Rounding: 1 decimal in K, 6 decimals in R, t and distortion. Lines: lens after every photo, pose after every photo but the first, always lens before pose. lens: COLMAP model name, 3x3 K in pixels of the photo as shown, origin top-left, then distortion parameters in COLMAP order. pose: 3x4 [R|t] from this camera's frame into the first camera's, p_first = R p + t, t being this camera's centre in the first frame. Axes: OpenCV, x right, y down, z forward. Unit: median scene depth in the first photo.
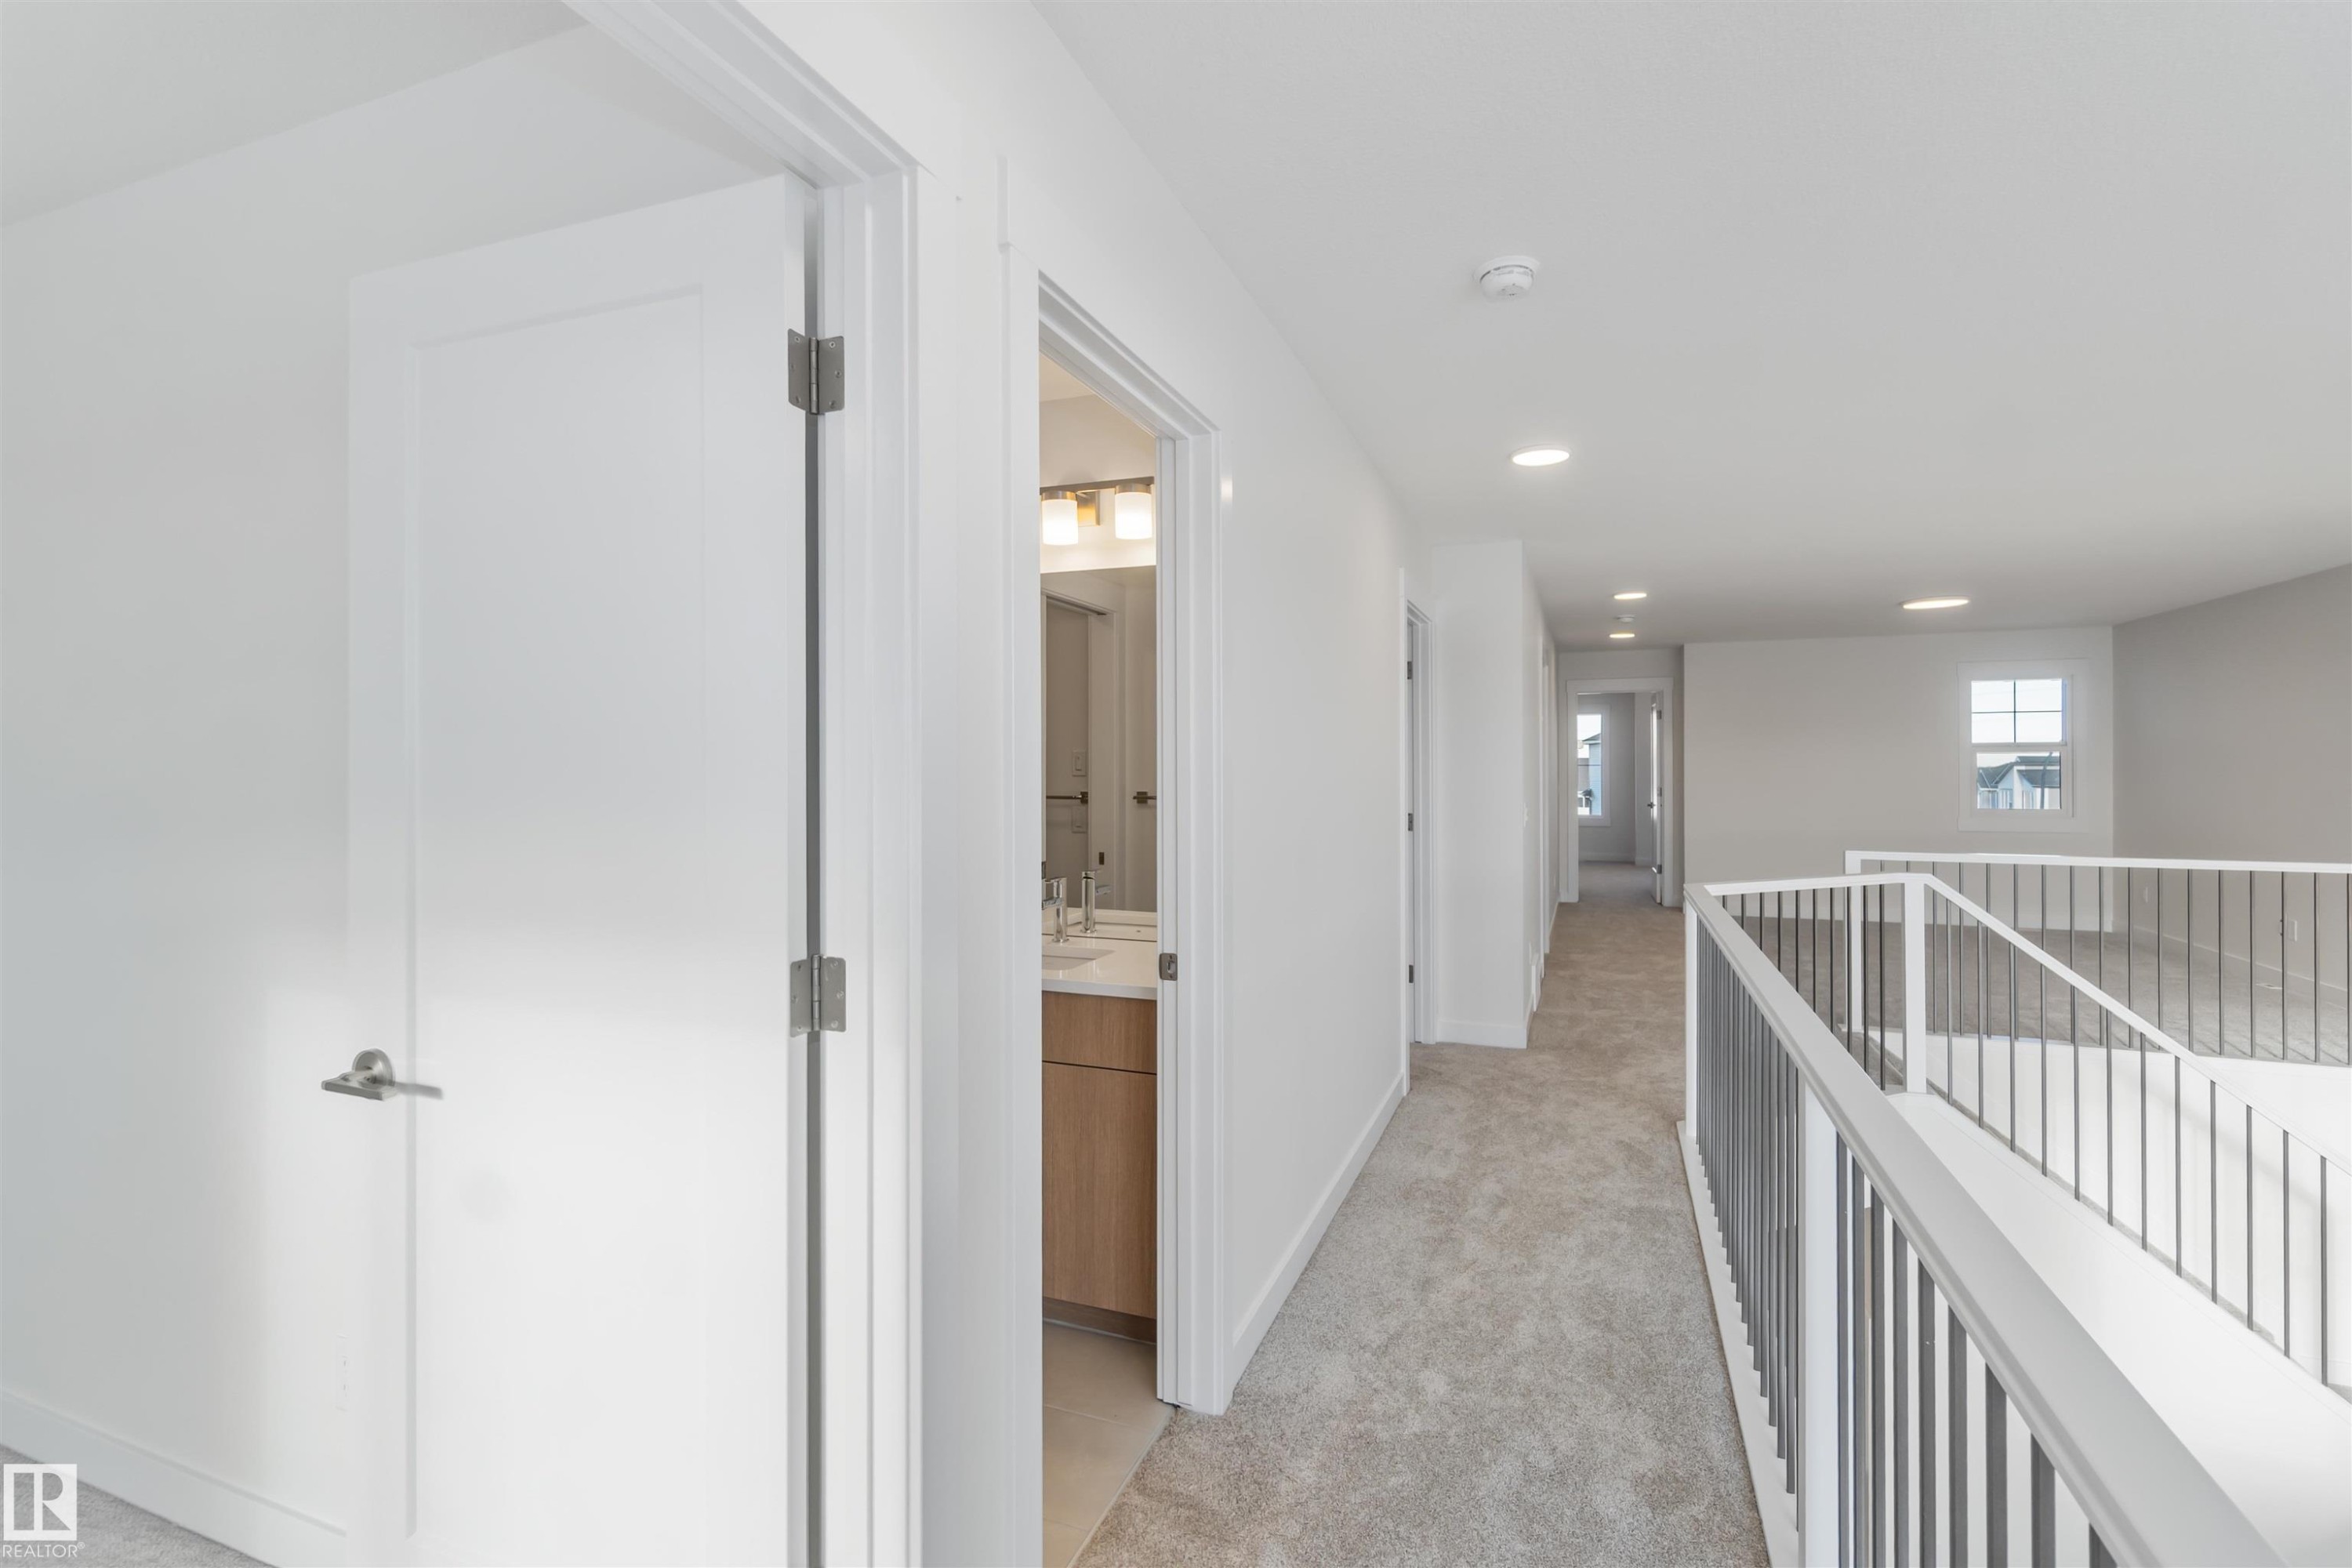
lens RADIAL K [[1050.3, 0, 1171.4], [0, 1050.3, 775.0], [0, 0, 1]] dist [-0.001989, -0.000110]
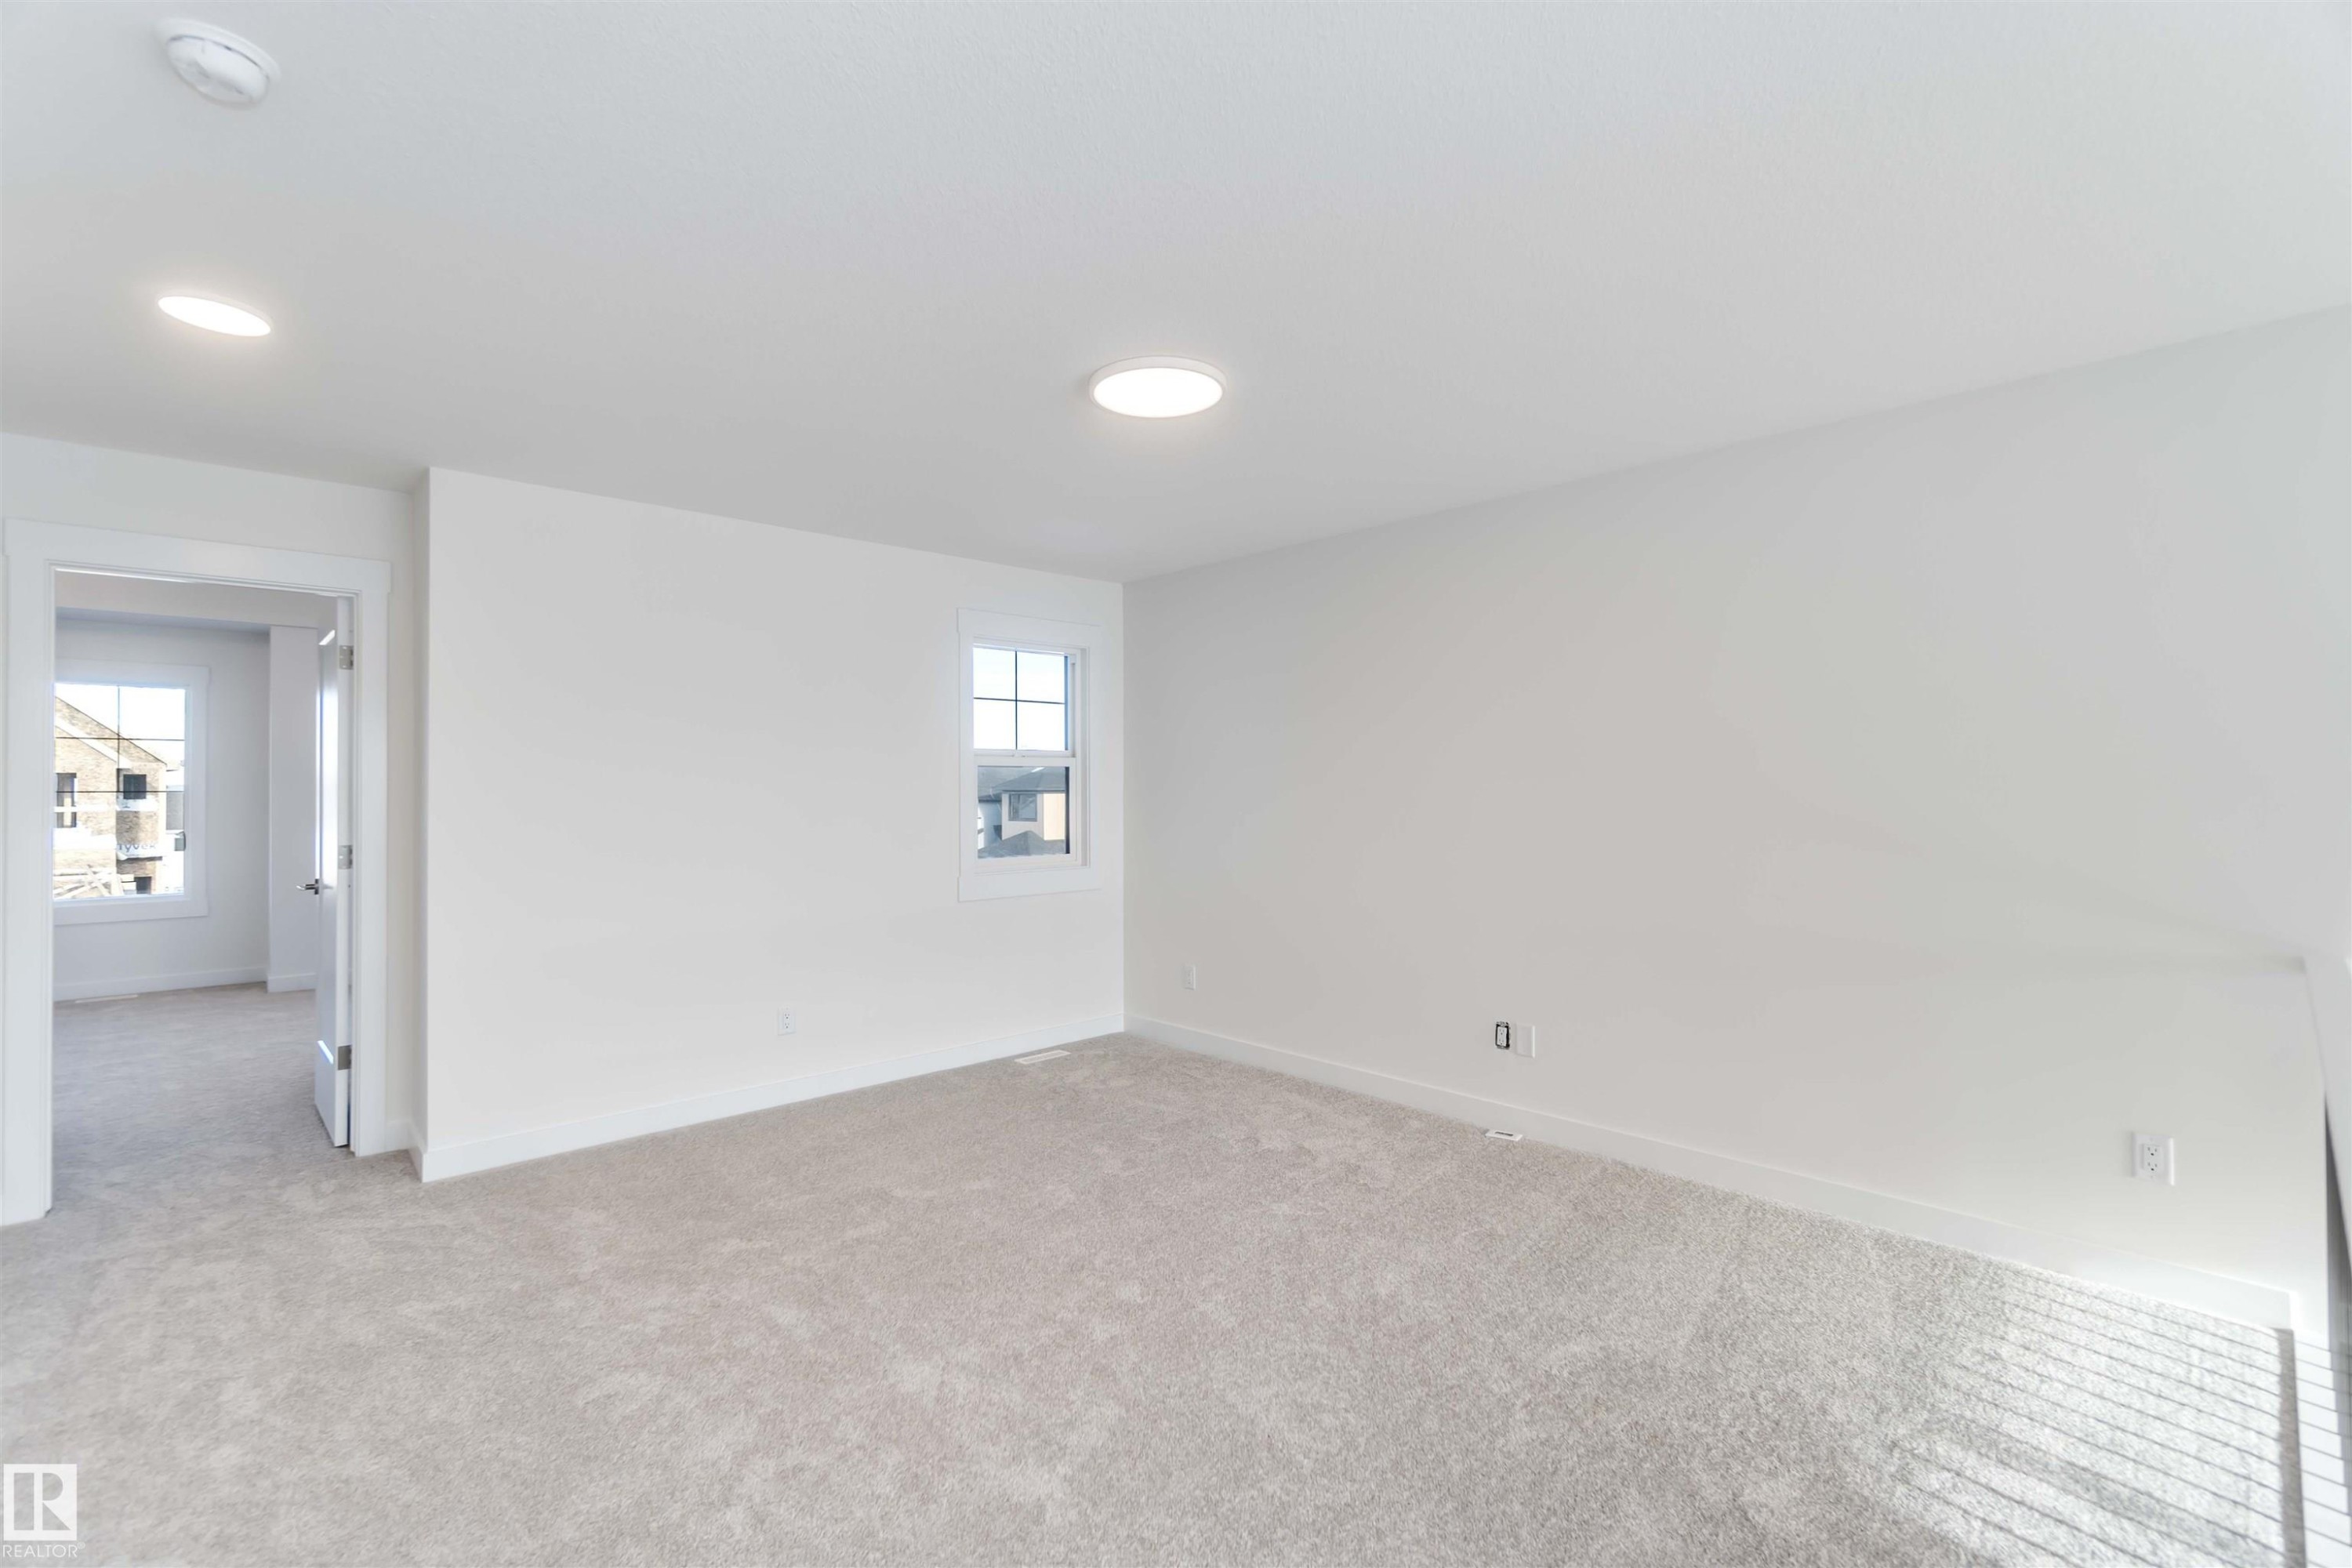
lens RADIAL K [[1041.1, 0, 1168.8], [0, 1041.1, 782.0], [0, 0, 1]] dist [-0.001763, -0.000073]
pose [[0.426771, 0.003614, 0.904353, 0.255594], [0.003510, 0.999978, -0.005652, -0.008547], [-0.904353, 0.005587, 0.426748, 0.580147]]
